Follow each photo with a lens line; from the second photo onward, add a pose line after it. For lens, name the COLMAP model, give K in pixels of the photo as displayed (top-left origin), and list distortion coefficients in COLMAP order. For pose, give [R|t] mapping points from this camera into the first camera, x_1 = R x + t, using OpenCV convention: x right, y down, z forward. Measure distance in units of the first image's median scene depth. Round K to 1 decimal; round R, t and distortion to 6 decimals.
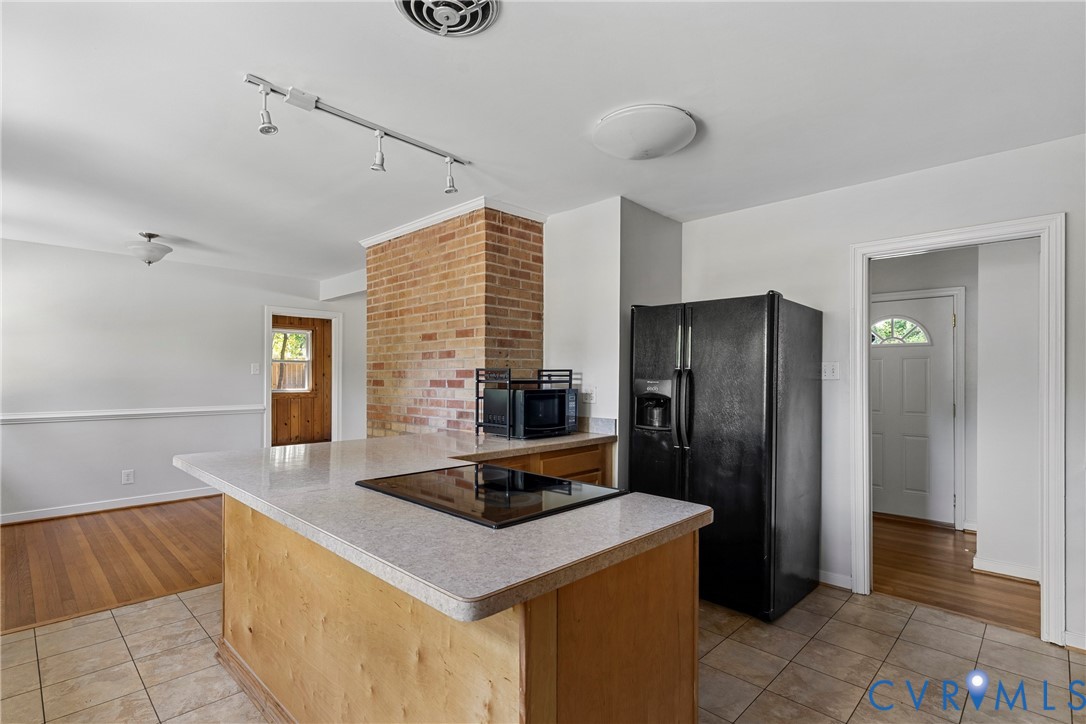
lens RADIAL K [[524.5, 0, 537.7], [0, 524.5, 375.5], [0, 0, 1]] dist [0.004240, -0.001154]
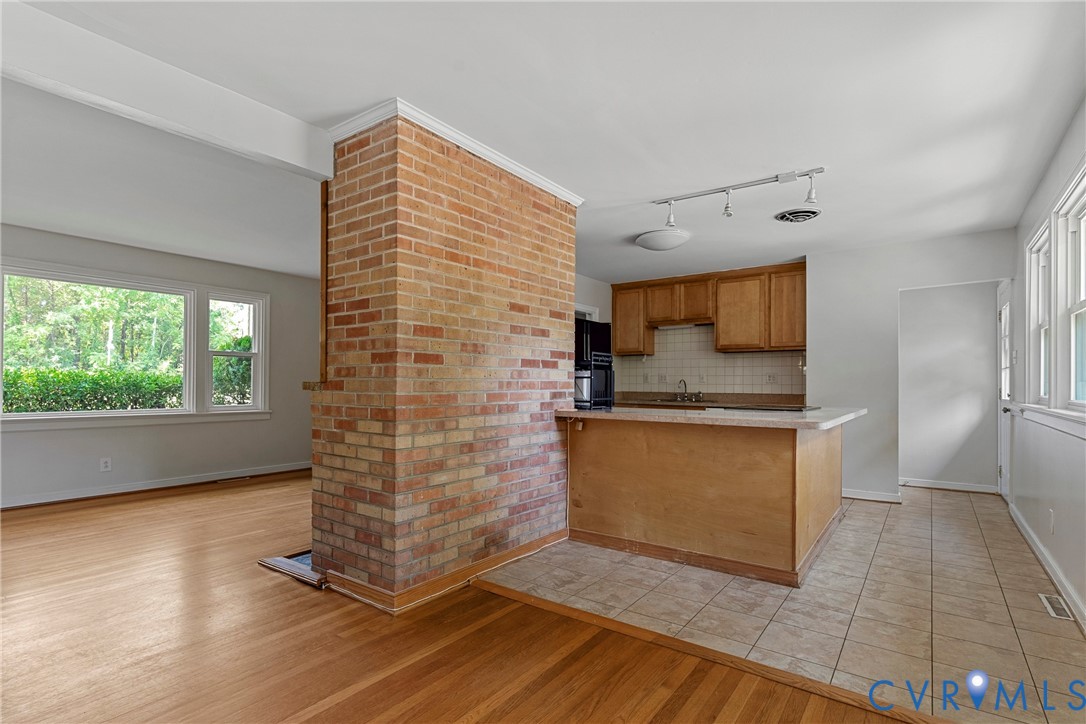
lens RADIAL K [[524.5, 0, 541.3], [0, 524.5, 382.2], [0, 0, 1]] dist [0.004240, -0.001154]
pose [[-0.143195, -0.002336, 0.989692, -1.111193], [-0.009203, 0.999957, 0.001029, 0.047730], [-0.989652, -0.008961, -0.143211, 1.143860]]
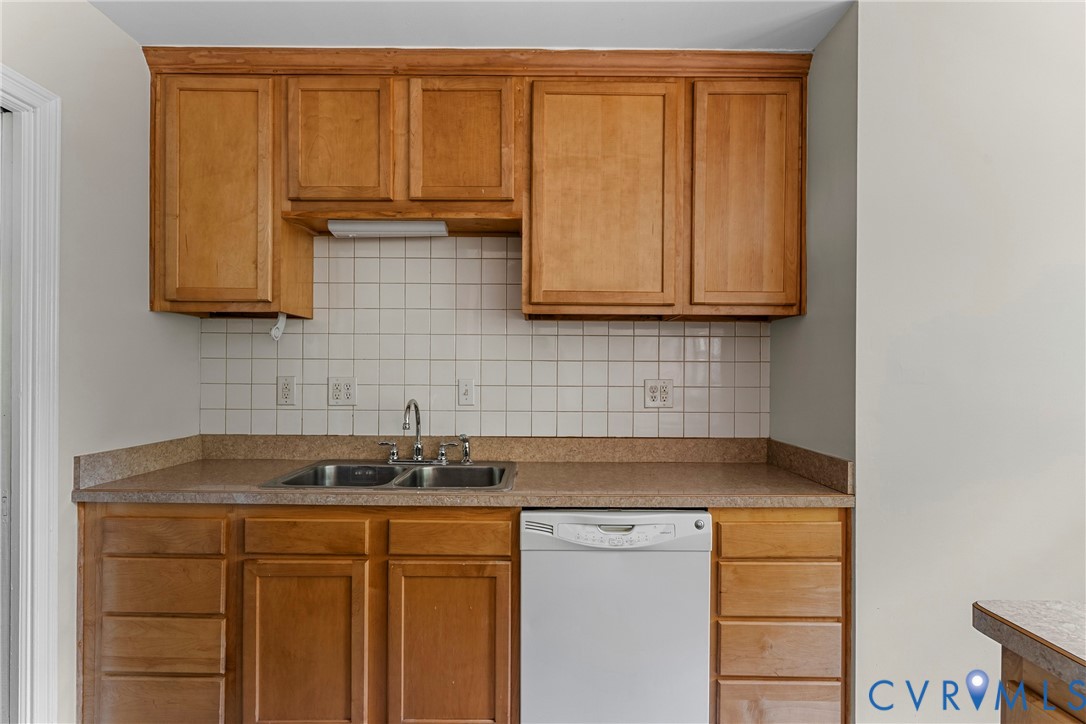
lens RADIAL K [[551.1, 0, 545.7], [0, 551.1, 371.9], [0, 0, 1]] dist [-0.000725, 0.003494]
pose [[-0.702190, -0.007790, 0.711947, 0.089532], [-0.010742, 0.999942, 0.000345, 0.004873], [-0.711909, -0.007406, -0.702233, 0.715060]]
